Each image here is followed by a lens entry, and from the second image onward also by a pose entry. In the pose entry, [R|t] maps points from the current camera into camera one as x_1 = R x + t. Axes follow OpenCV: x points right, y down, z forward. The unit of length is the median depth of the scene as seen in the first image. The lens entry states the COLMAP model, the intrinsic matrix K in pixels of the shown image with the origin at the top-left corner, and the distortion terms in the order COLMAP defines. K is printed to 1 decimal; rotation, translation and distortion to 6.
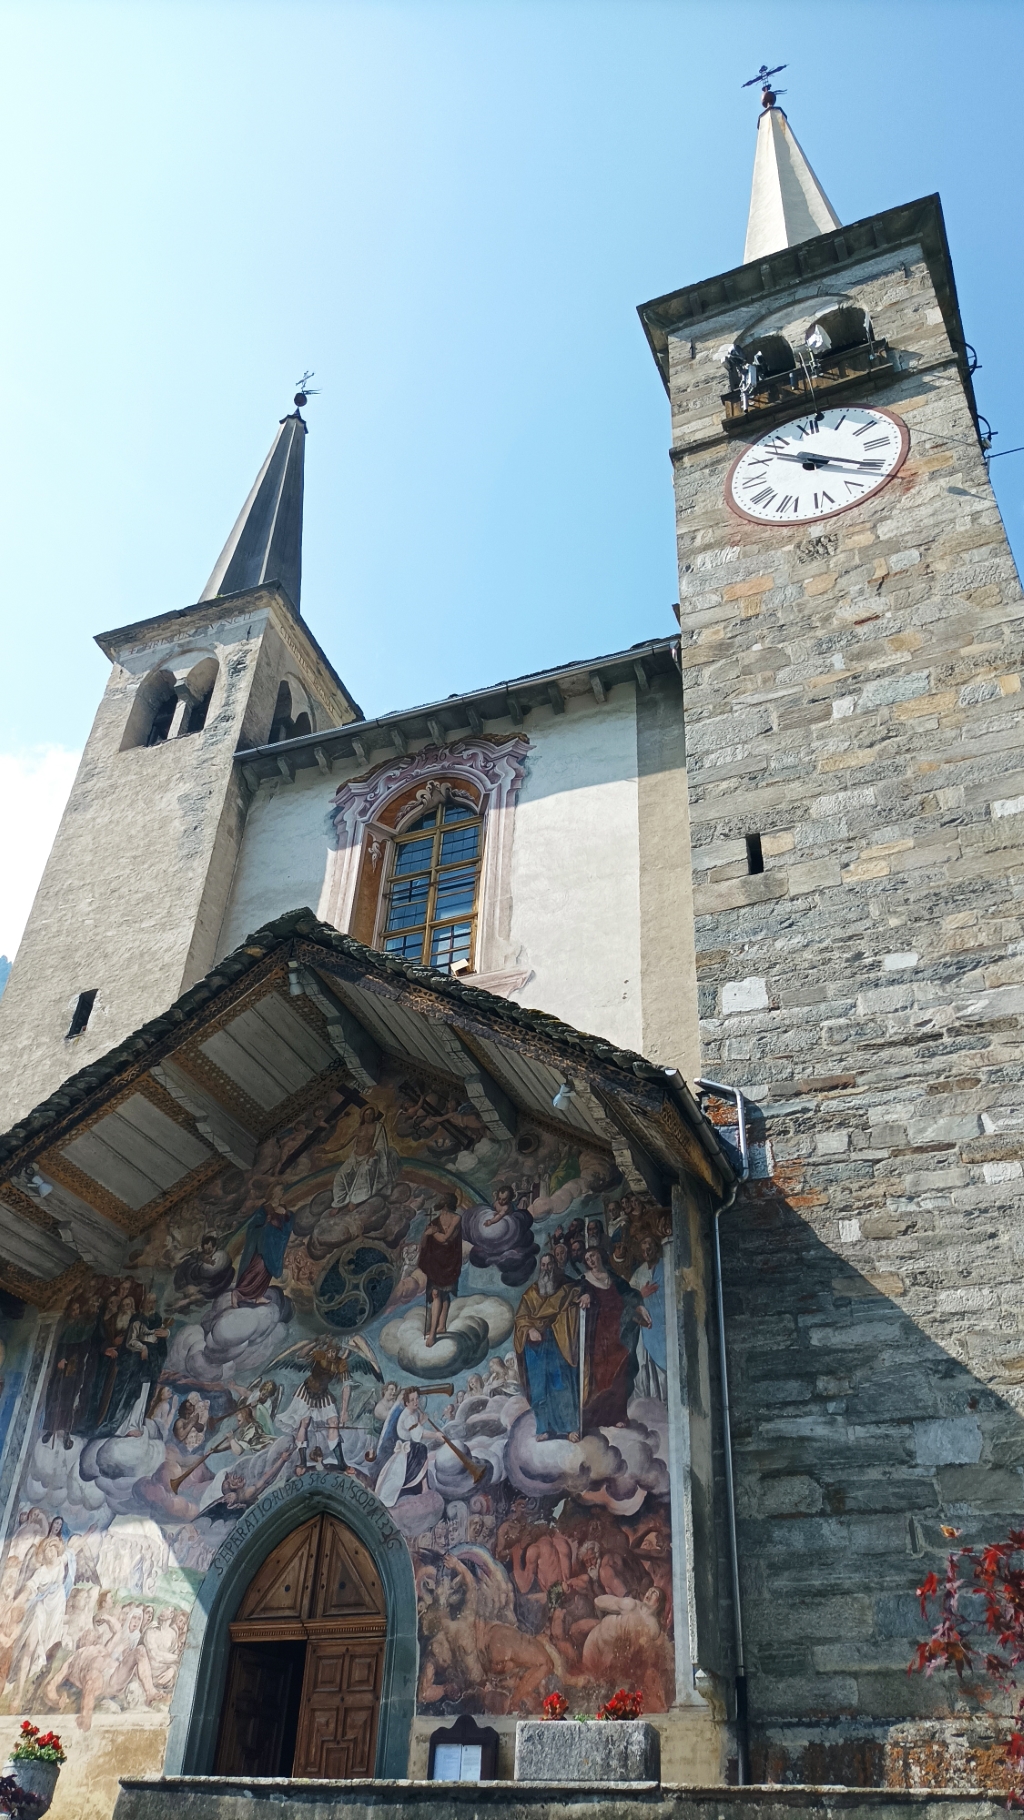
lens RADIAL K [[1379.0, 0, 512.0], [0, 1379.0, 910.0], [0, 0, 1]] dist [0.042920, -0.031361]
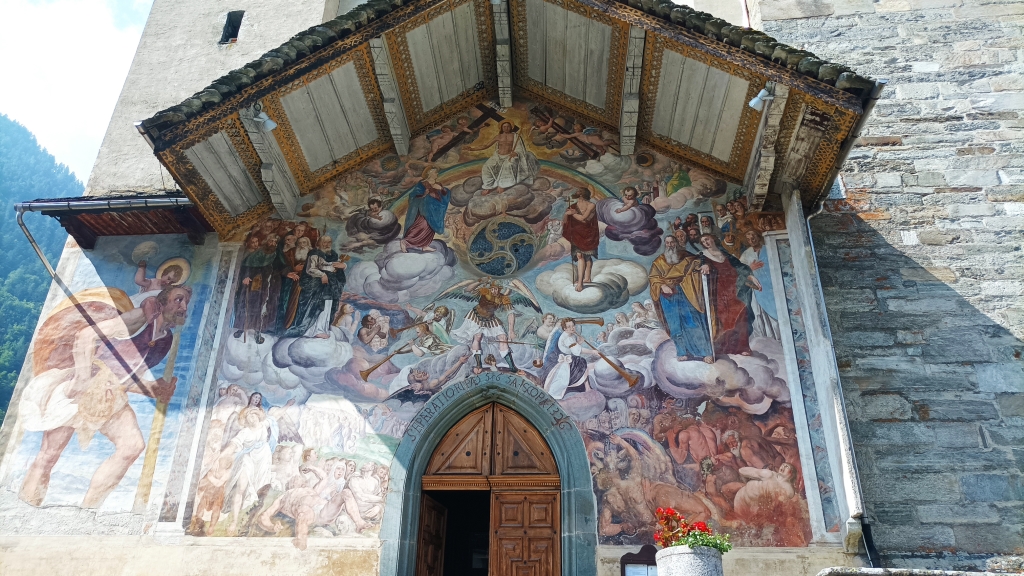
lens RADIAL K [[776.1, 0, 512.0], [0, 776.1, 288.0], [0, 0, 1]] dist [0.039491, -0.033342]
pose [[0.955024, 0.120167, 0.271089, -0.320493], [-0.165277, 0.974746, 0.150179, 0.213526], [-0.246197, -0.188230, 0.950766, 0.320527]]
